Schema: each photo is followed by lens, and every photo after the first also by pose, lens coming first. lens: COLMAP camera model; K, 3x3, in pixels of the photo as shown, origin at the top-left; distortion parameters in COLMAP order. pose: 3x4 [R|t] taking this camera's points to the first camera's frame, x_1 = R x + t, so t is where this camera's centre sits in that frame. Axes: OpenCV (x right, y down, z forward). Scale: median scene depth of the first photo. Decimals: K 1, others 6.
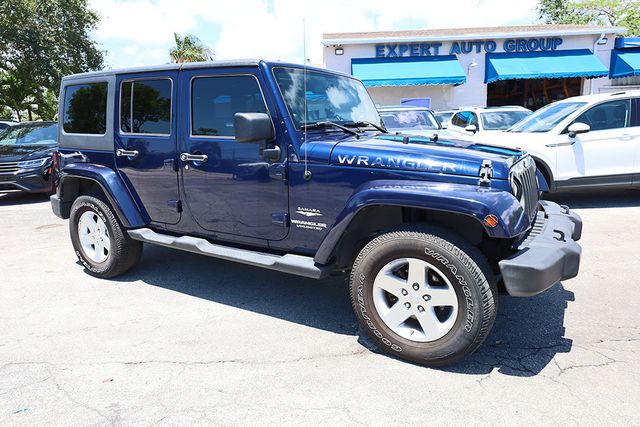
lens RADIAL K [[419.2, 0, 320.0], [0, 419.2, 213.5], [0, 0, 1]] dist [0.008788, 0.003501]
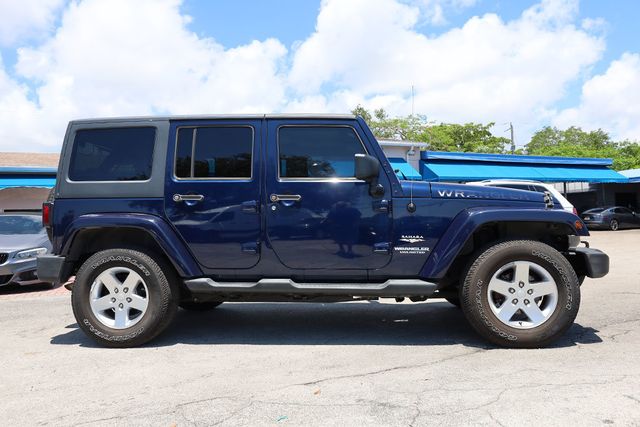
lens RADIAL K [[464.5, 0, 320.0], [0, 464.5, 213.5], [0, 0, 1]] dist [0.006978, 0.001137]
pose [[0.903540, 0.017092, 0.428162, -0.613165], [0.086986, 0.971083, -0.222330, 0.145278], [-0.419581, 0.238128, 0.875926, -0.035491]]
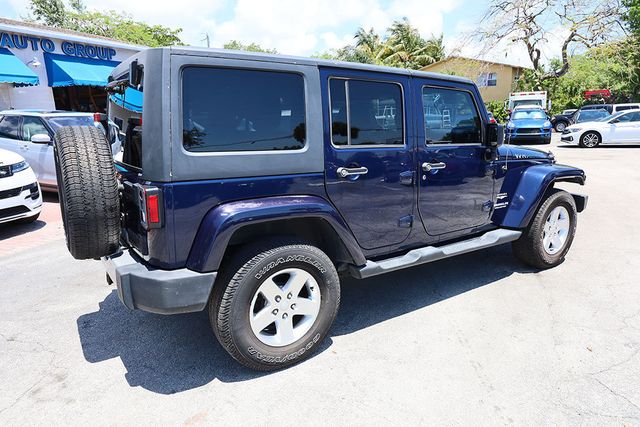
lens RADIAL K [[428.0, 0, 304.5], [0, 428.0, 213.1], [0, 0, 1]] dist [-0.000421, 0.000981]
pose [[0.429536, -0.174728, 0.885985, -1.164770], [0.191504, 0.976413, 0.099719, -0.158620], [-0.882511, 0.126836, 0.452866, 0.706470]]
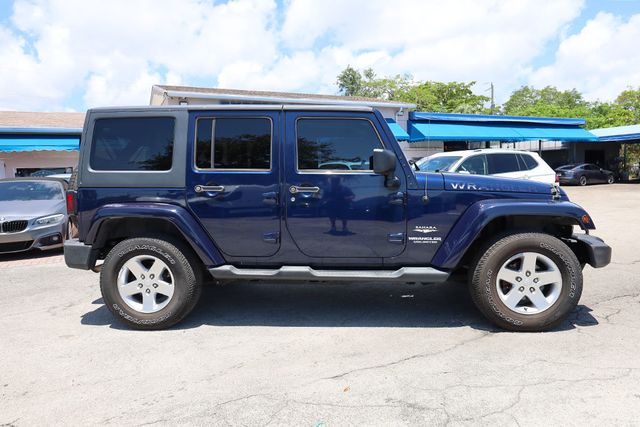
lens RADIAL K [[427.8, 0, 319.7], [0, 427.8, 209.4], [0, 0, 1]] dist [0.006229, 0.006209]
pose [[0.893524, -0.029186, 0.448065, -0.650531], [0.091464, 0.988794, -0.117987, 0.043867], [-0.439601, 0.146406, 0.886181, 0.009552]]
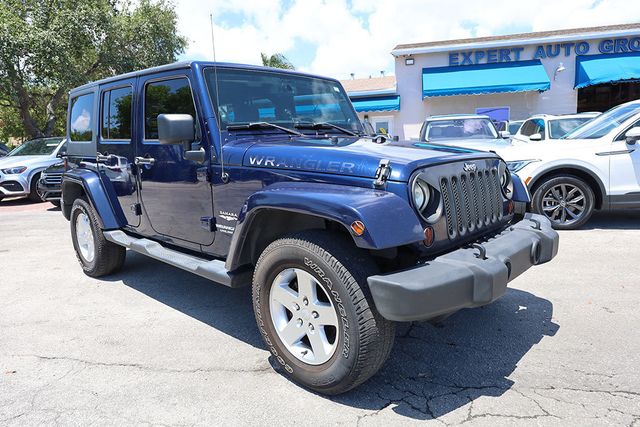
lens RADIAL K [[424.3, 0, 320.4], [0, 424.3, 212.4], [0, 0, 1]] dist [0.004279, 0.002359]
pose [[0.978211, 0.026782, -0.205879, 0.280951], [-0.034572, 0.998812, -0.034337, 0.010050], [0.204715, 0.040707, 0.977975, 0.075510]]
